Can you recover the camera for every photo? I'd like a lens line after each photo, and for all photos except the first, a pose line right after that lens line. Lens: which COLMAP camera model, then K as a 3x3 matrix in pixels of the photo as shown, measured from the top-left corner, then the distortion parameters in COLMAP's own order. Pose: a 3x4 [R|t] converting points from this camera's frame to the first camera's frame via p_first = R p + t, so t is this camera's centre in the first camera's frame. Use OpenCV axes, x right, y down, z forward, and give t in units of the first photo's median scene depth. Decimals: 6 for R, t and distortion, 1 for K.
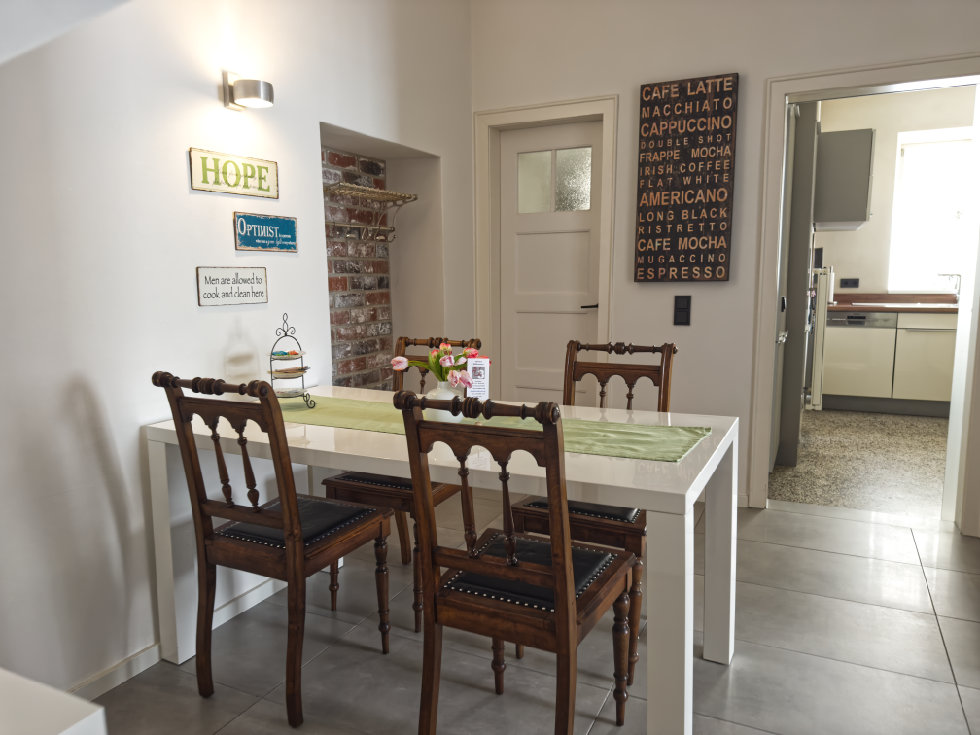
lens RADIAL K [[678.6, 0, 486.1], [0, 678.6, 376.1], [0, 0, 1]] dist [0.022621, -0.035081]
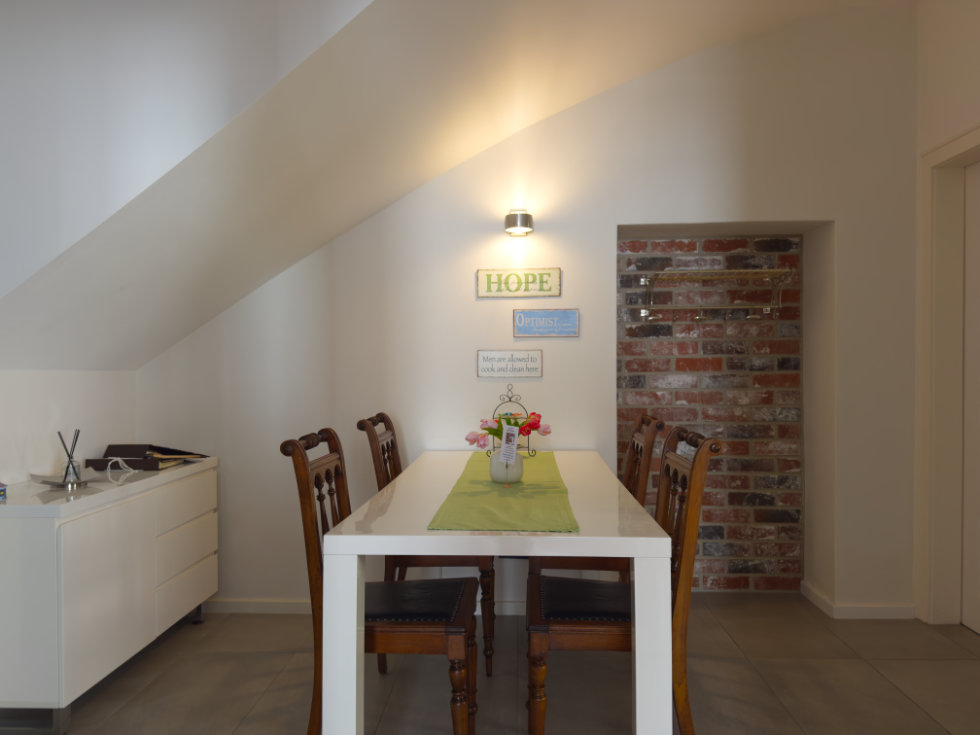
lens RADIAL K [[678.6, 0, 482.9], [0, 678.6, 359.6], [0, 0, 1]] dist [0.022621, -0.035081]
pose [[0.391819, -0.003466, -0.920036, 0.817383], [-0.135376, 0.988891, -0.061379, -0.048170], [0.910028, 0.148600, 0.386997, 0.413590]]
